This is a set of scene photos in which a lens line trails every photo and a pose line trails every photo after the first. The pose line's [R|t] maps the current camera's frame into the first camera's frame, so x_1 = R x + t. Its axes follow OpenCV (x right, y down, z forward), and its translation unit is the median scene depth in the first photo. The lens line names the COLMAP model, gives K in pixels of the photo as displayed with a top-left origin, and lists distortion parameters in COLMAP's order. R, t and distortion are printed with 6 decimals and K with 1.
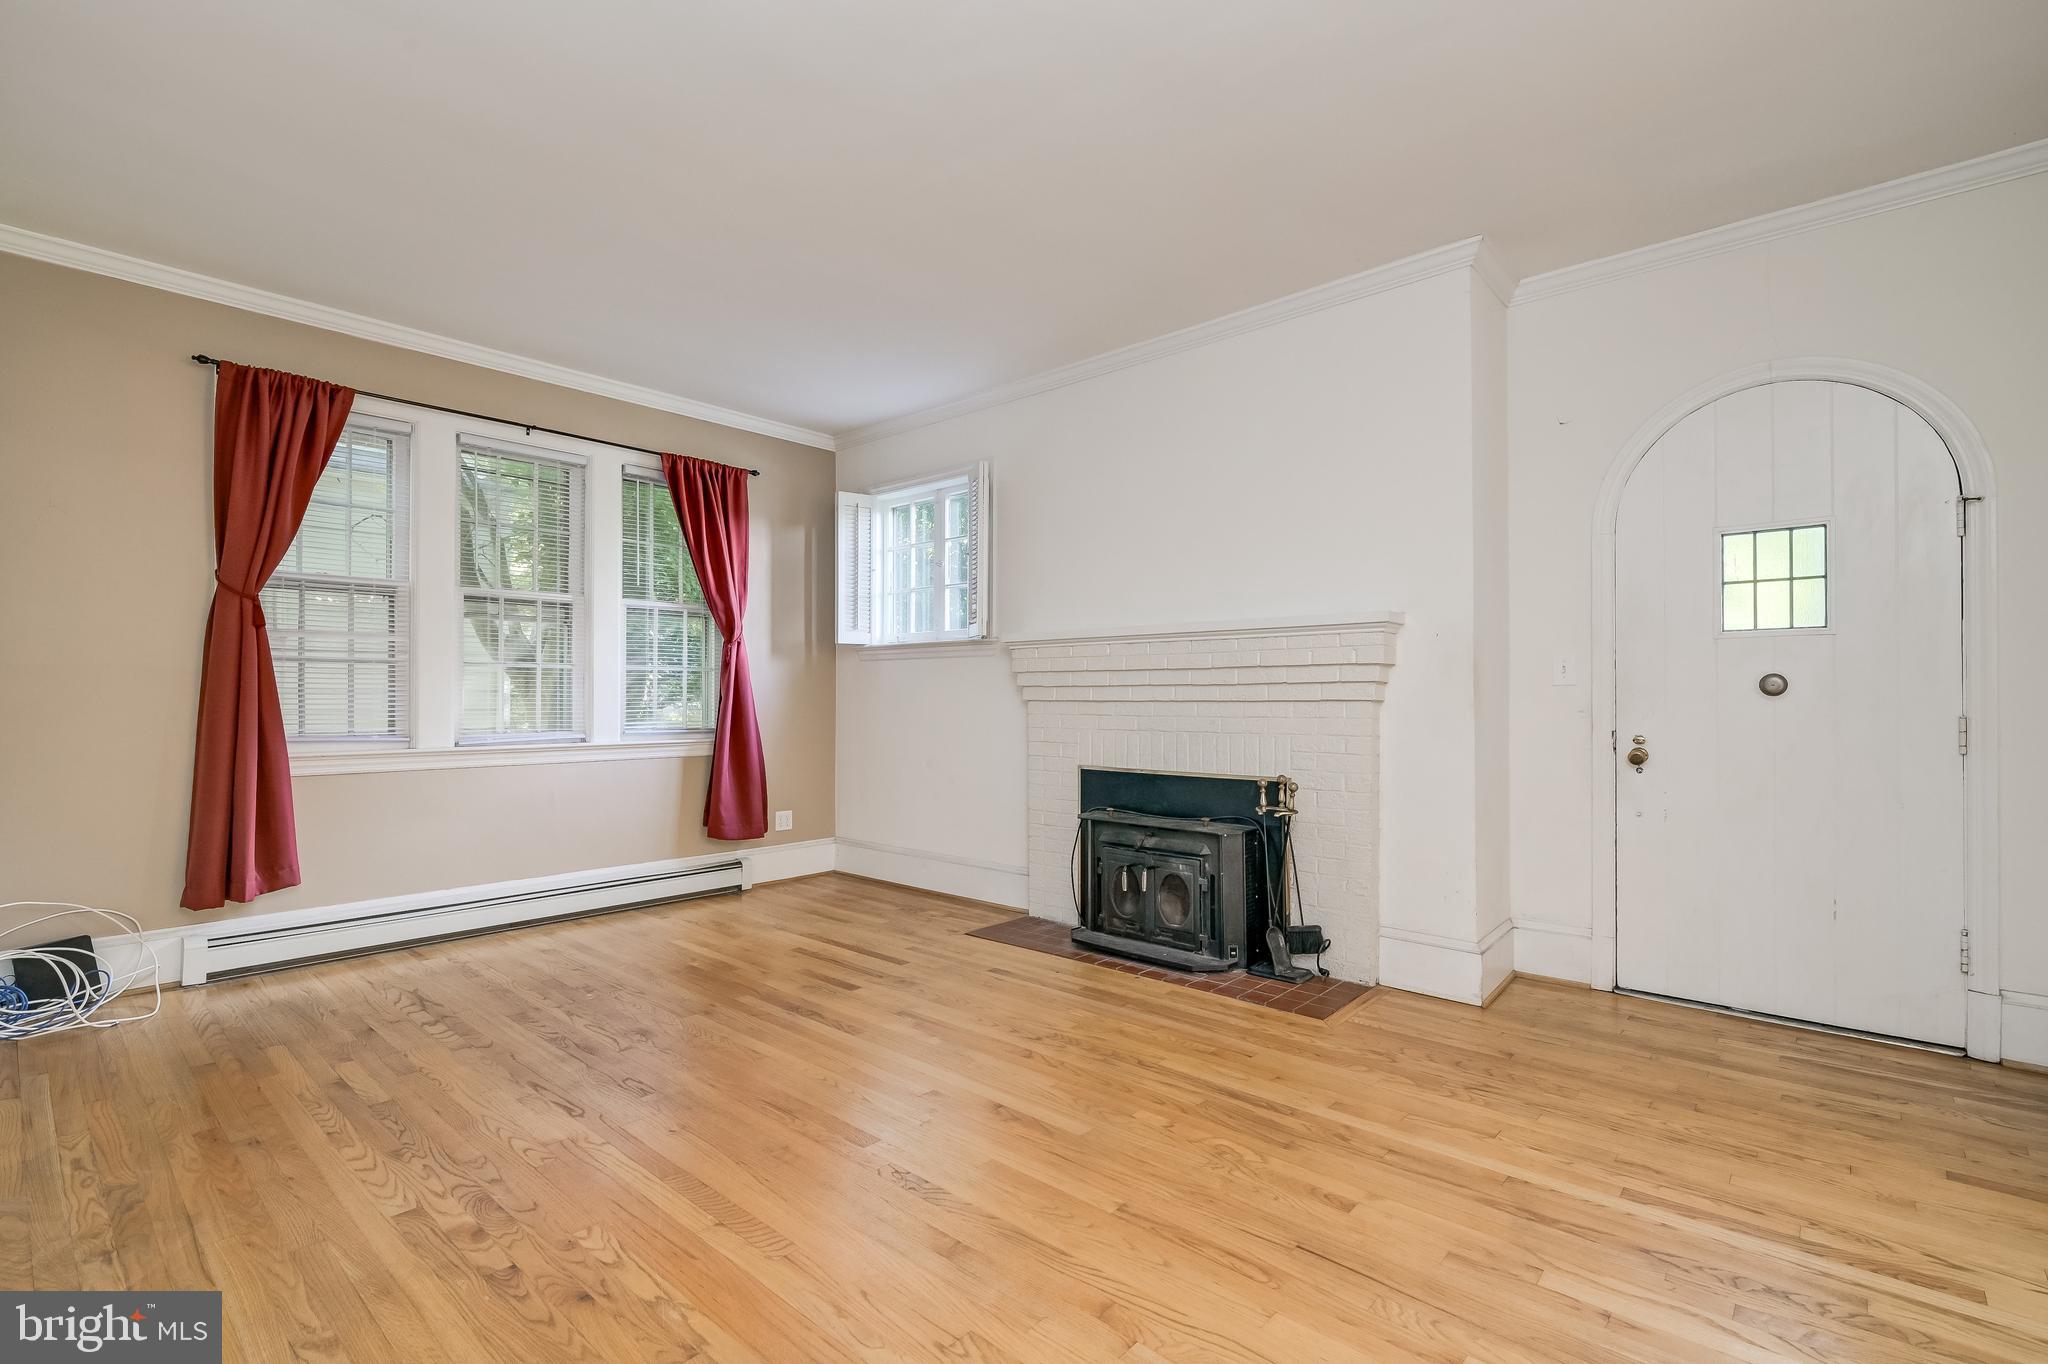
lens RADIAL K [[930.6, 0, 1020.7], [0, 930.6, 692.8], [0, 0, 1]] dist [-0.006741, -0.000265]
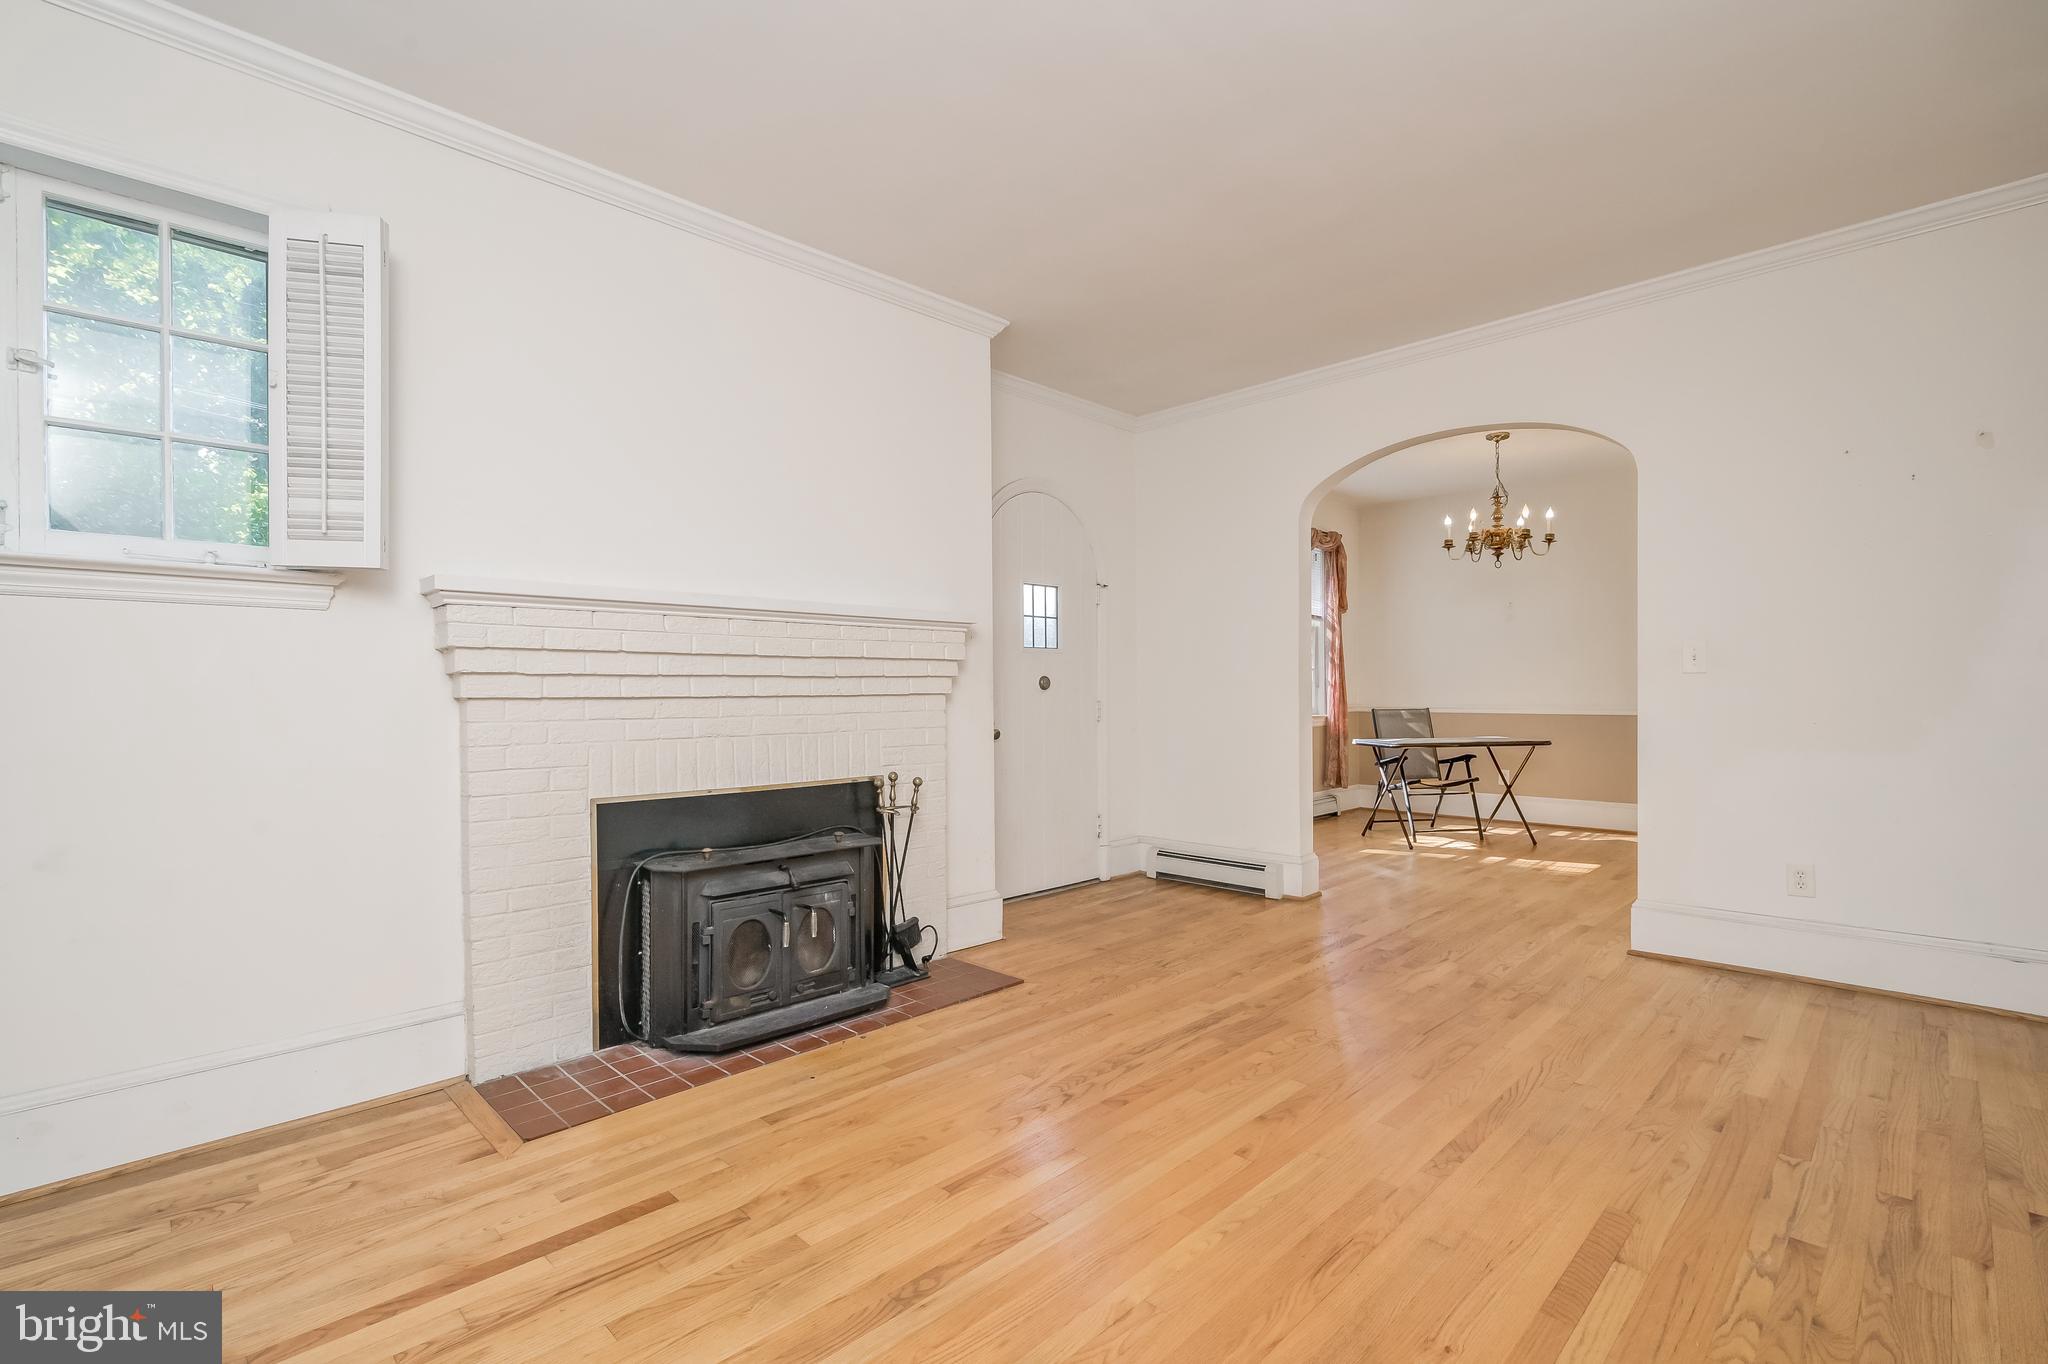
lens RADIAL K [[930.6, 0, 1020.7], [0, 930.6, 692.8], [0, 0, 1]] dist [-0.006741, -0.000265]
pose [[0.051398, 0.000990, 0.998678, -0.652878], [0.001470, 0.999998, -0.001067, 0.007802], [-0.998677, 0.001523, 0.051396, 0.795280]]
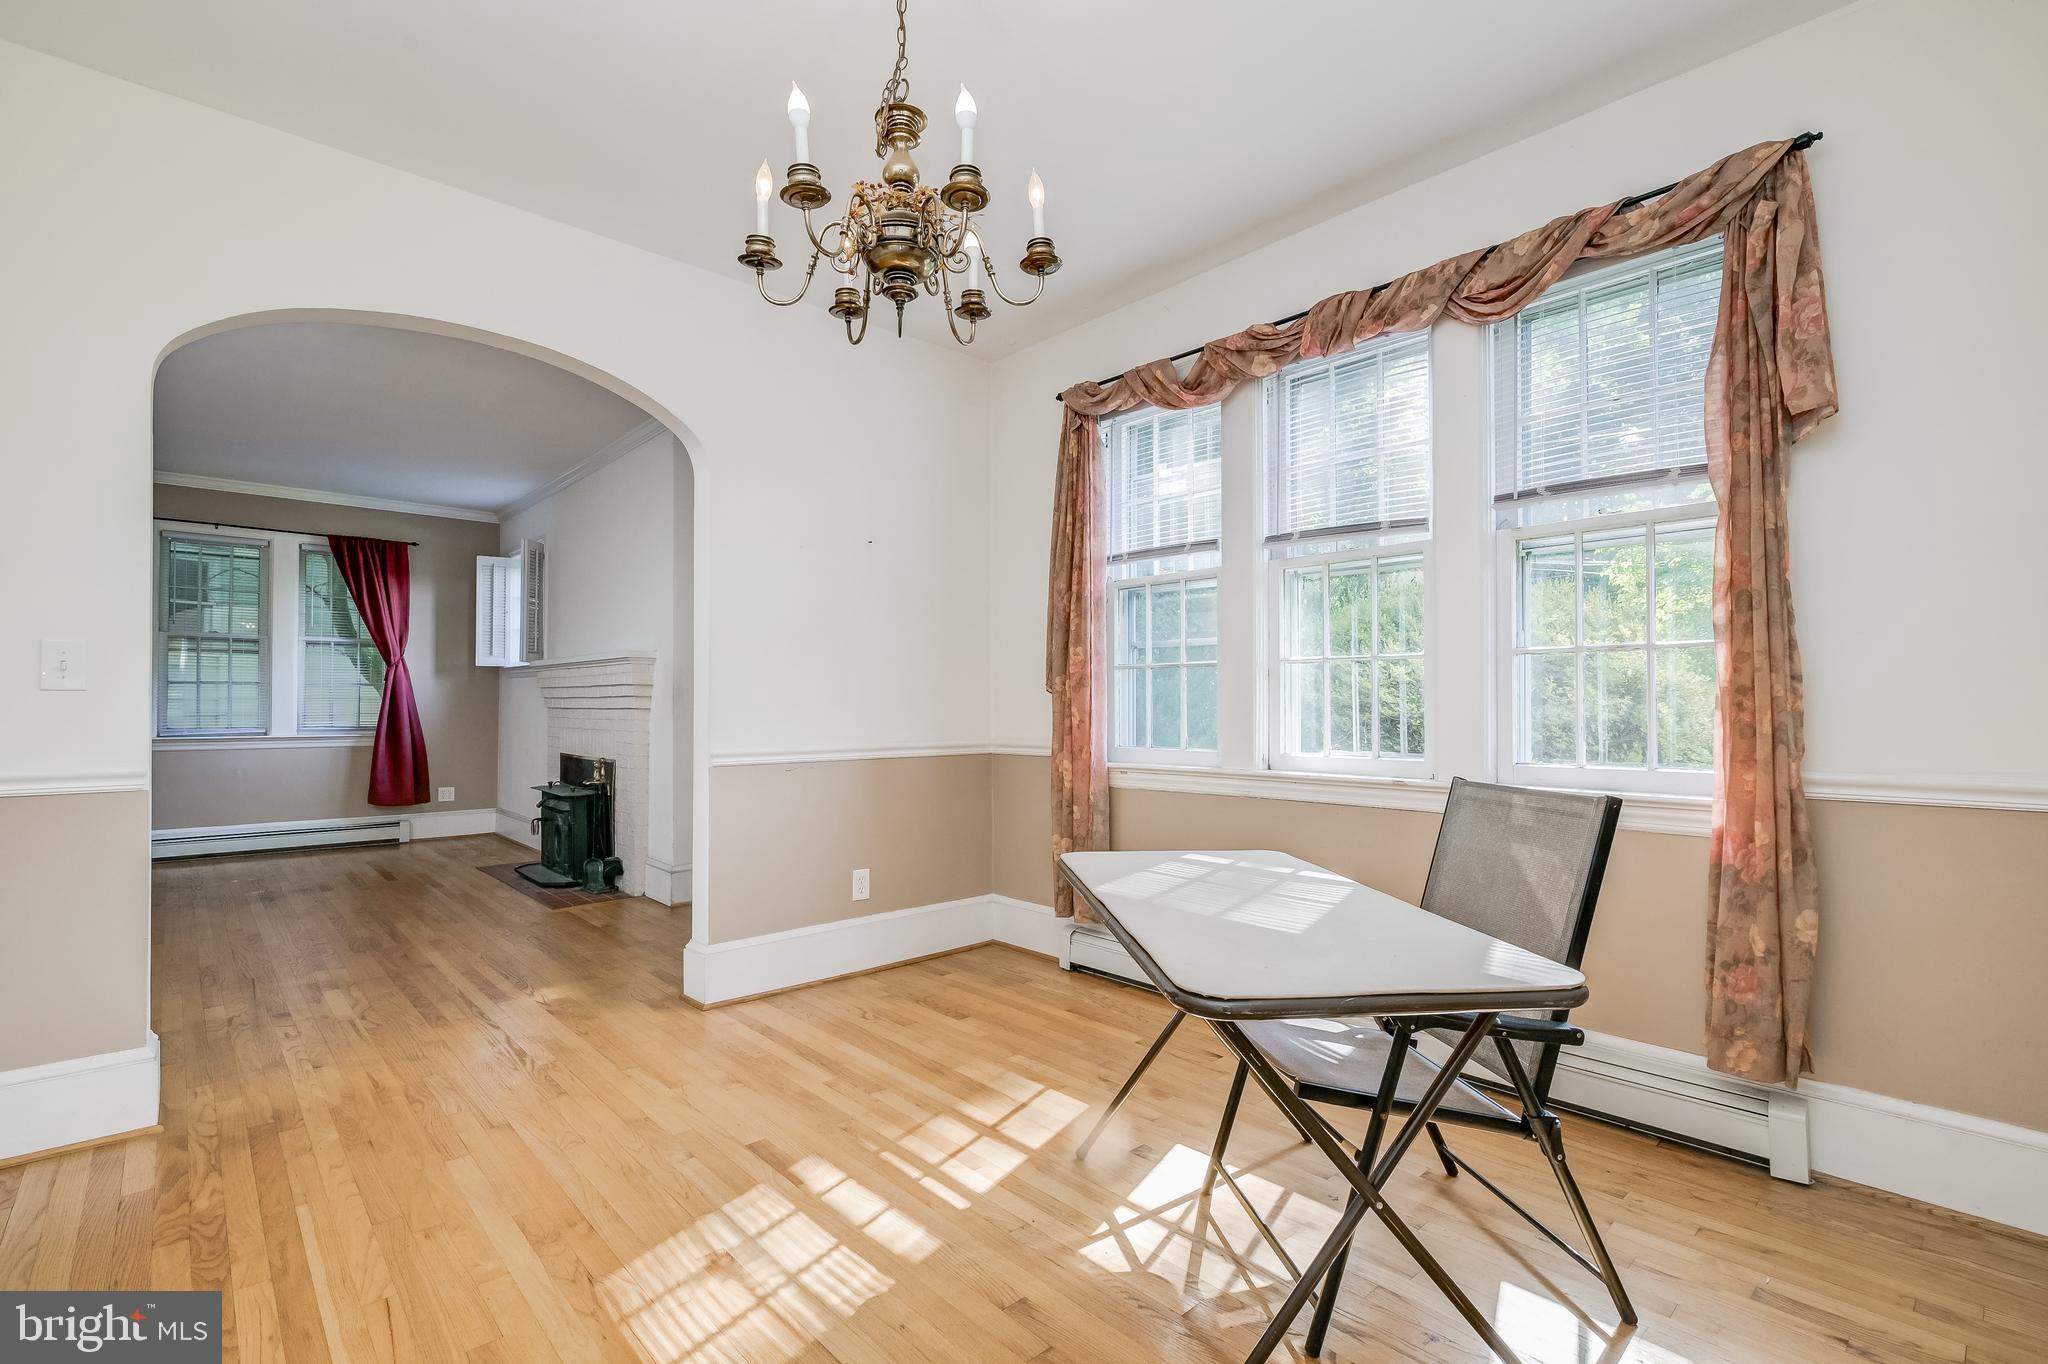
lens RADIAL K [[930.6, 0, 1020.7], [0, 930.6, 692.8], [0, 0, 1]] dist [-0.006741, -0.000265]
pose [[0.995000, 0.001091, -0.099866, 1.061954], [-0.001744, 0.999978, -0.006450, -0.008291], [0.099856, 0.006592, 0.994980, -0.411444]]
